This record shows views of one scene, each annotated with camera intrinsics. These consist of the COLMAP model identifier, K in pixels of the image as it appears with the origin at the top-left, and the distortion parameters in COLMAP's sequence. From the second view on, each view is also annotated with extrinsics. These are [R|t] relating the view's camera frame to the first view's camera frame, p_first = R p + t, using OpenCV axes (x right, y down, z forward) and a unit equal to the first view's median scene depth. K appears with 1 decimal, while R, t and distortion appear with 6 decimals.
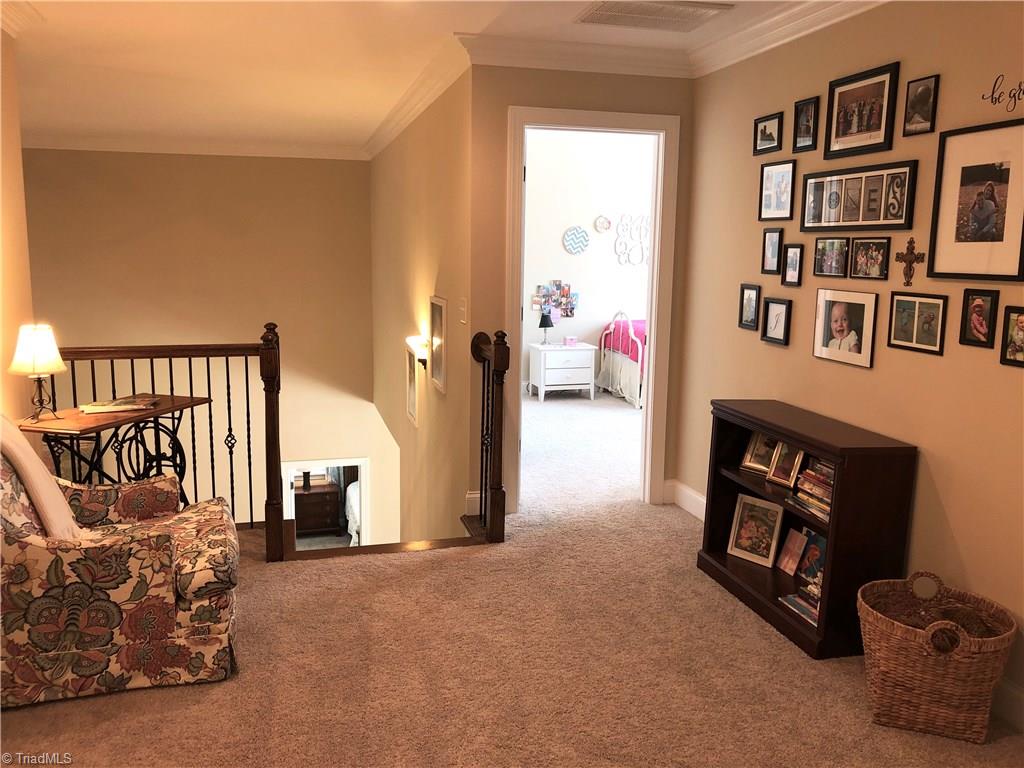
lens RADIAL K [[848.2, 0, 512.6], [0, 848.2, 378.0], [0, 0, 1]] dist [0.065099, -0.070710]
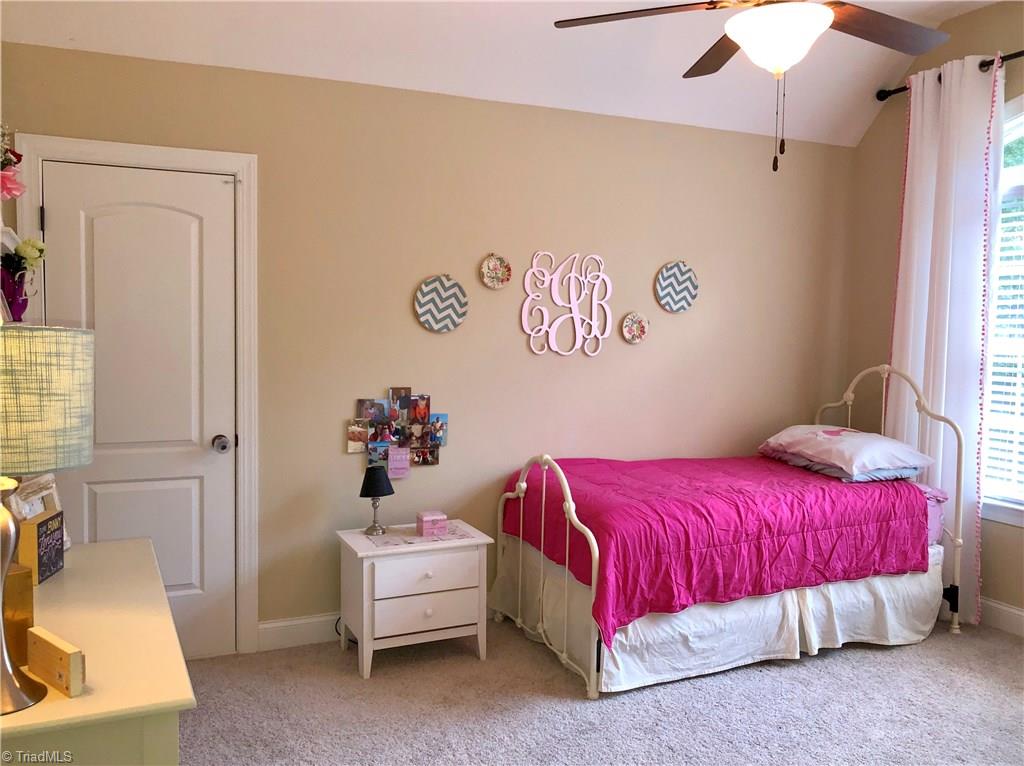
lens RADIAL K [[848.2, 0, 512.6], [0, 848.2, 377.0], [0, 0, 1]] dist [0.065099, -0.070710]
pose [[0.987969, -0.009912, 0.154331, 0.040878], [0.023417, 0.996025, -0.085937, -0.079638], [-0.152866, 0.088517, 0.984275, 0.531881]]
